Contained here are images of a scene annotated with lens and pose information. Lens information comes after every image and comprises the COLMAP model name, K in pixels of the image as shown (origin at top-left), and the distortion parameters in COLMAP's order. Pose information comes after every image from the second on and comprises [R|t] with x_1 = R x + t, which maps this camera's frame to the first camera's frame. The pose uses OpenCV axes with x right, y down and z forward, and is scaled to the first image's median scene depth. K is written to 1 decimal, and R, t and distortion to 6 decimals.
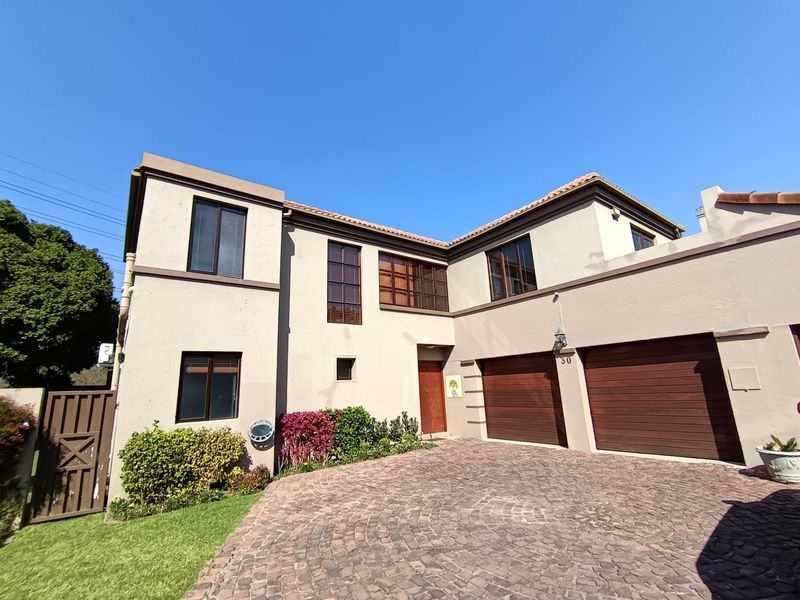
lens RADIAL K [[374.6, 0, 397.4], [0, 374.6, 300.8], [0, 0, 1]] dist [0.003368, -0.000588]
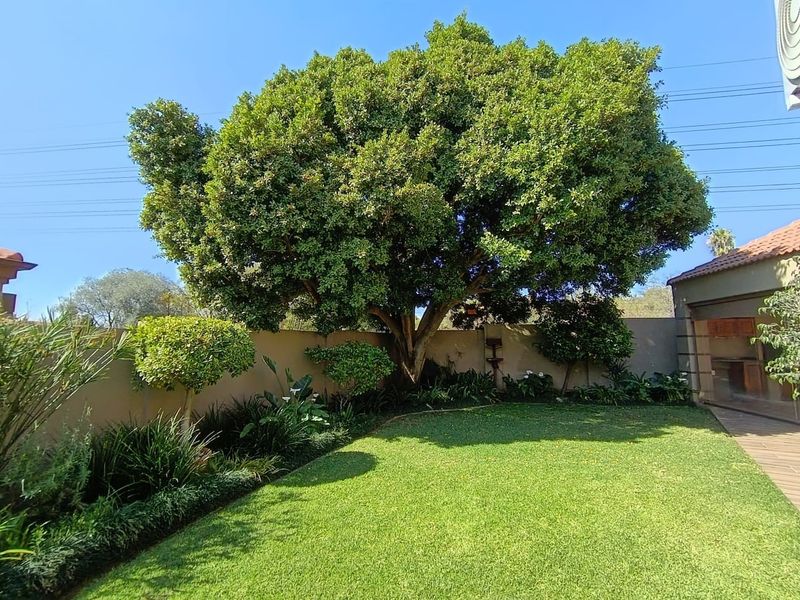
lens RADIAL K [[374.6, 0, 397.4], [0, 374.6, 300.8], [0, 0, 1]] dist [0.003368, -0.000588]
pose [[0.341252, -0.067817, -0.937522, -0.604178], [0.211923, 0.977265, 0.006447, 0.171395], [0.915771, -0.200882, 0.347866, 0.670033]]
